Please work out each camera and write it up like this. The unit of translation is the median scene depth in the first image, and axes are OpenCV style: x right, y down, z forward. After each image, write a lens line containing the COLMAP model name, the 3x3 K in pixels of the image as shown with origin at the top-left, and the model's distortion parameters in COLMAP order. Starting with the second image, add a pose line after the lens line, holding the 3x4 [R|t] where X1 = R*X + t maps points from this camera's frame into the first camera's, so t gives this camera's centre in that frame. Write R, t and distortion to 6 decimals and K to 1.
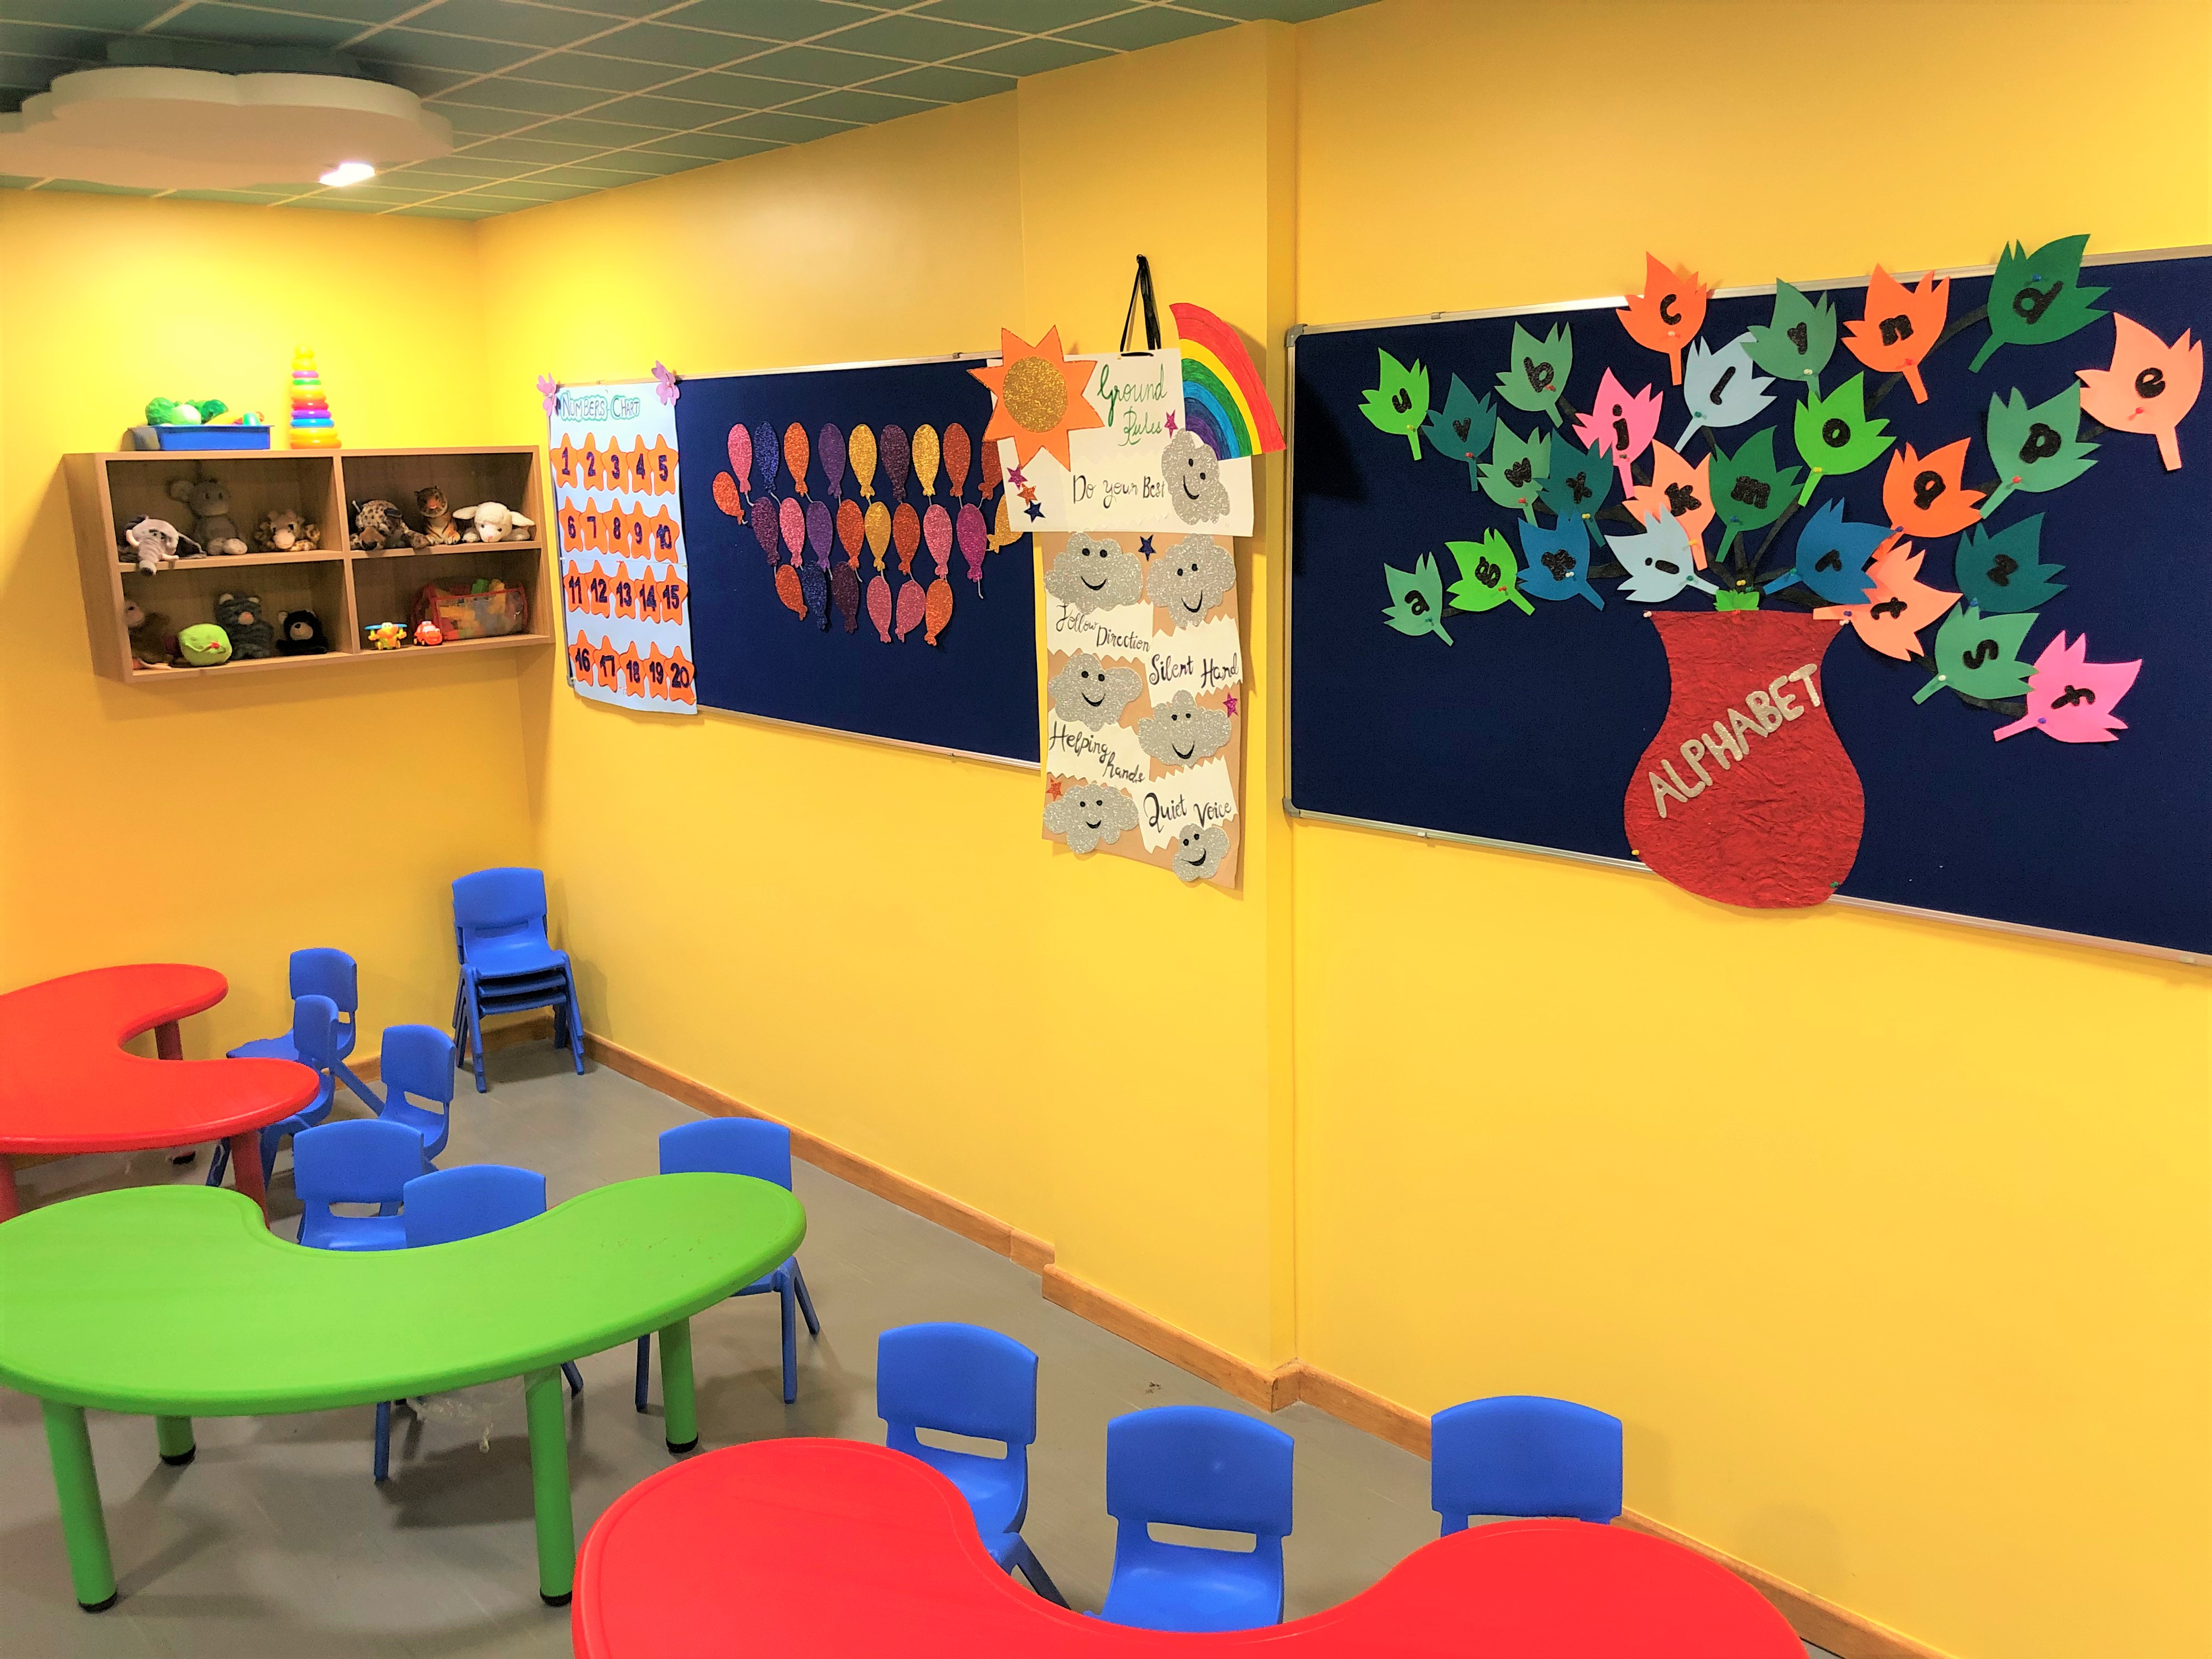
lens RADIAL K [[1787.2, 0, 1106.0], [0, 1787.2, 829.5], [0, 0, 1]] dist [0.010217, 0.006916]
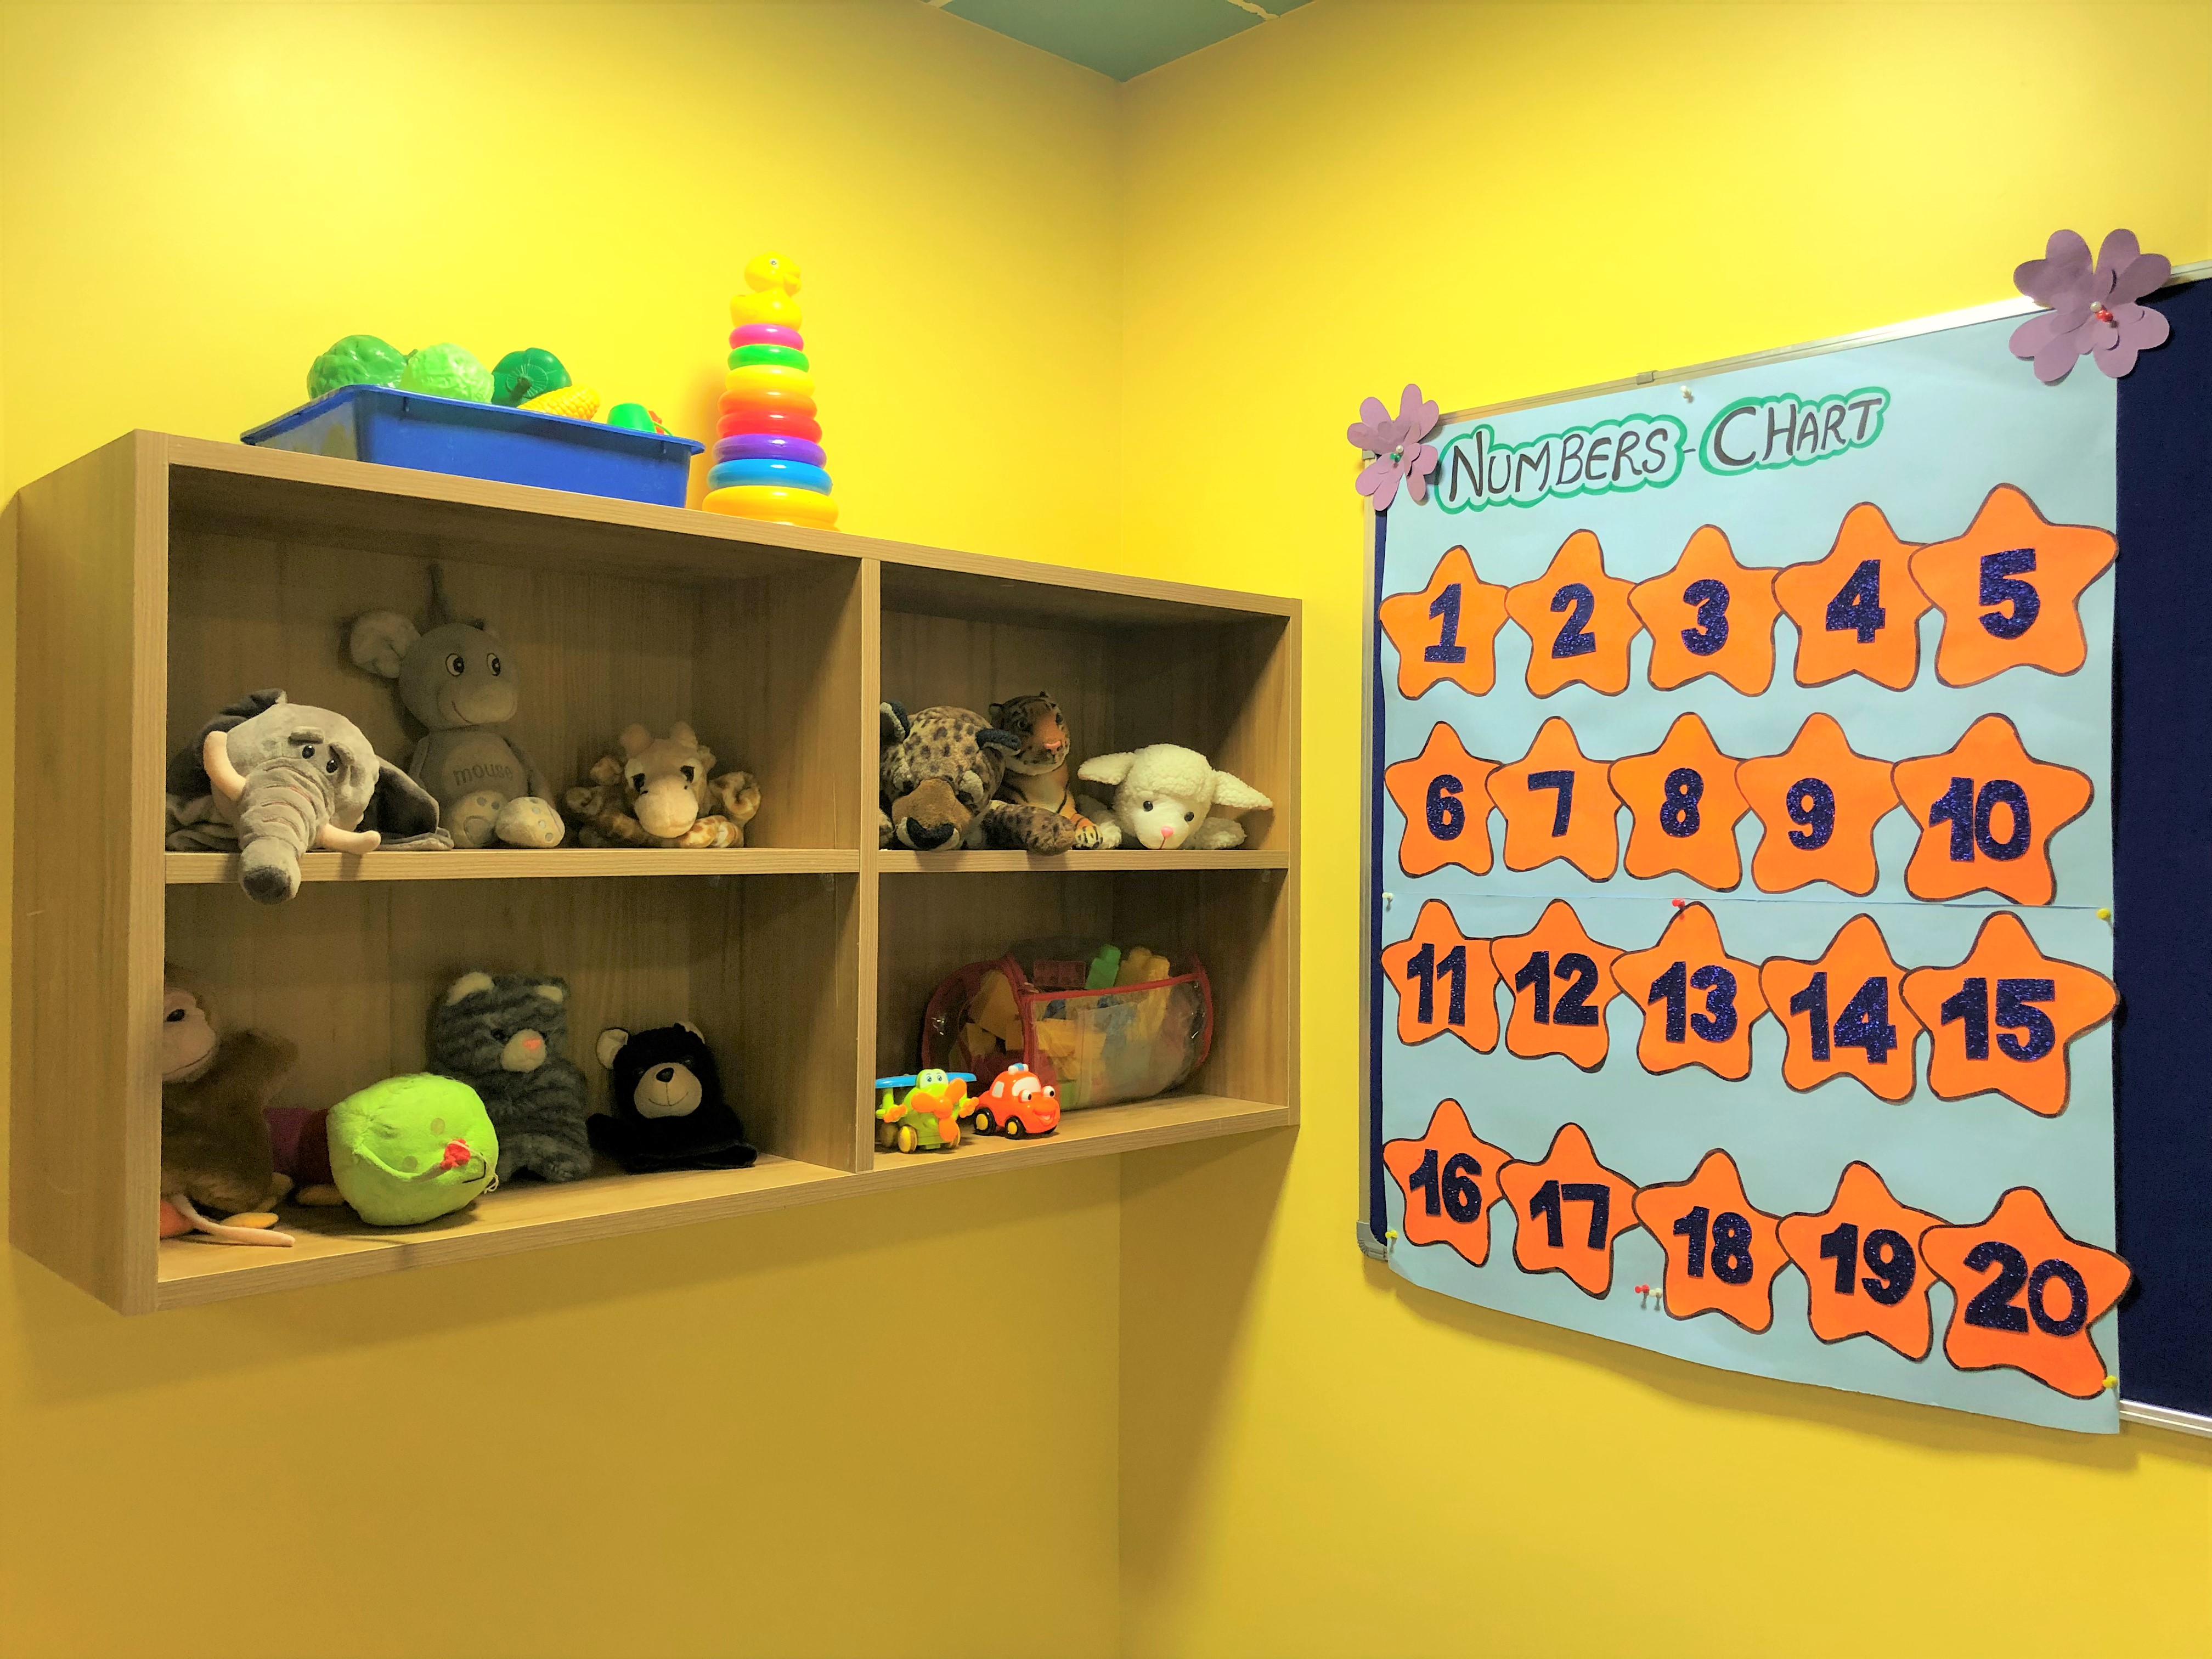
lens RADIAL K [[1824.1, 0, 1106.4], [0, 1824.1, 843.6], [0, 0, 1]] dist [0.144209, -0.361808]
pose [[0.999574, 0.026845, 0.011470, -0.383846], [-0.023855, 0.977602, -0.209104, -0.088458], [-0.016826, 0.208741, 0.977826, 0.676581]]
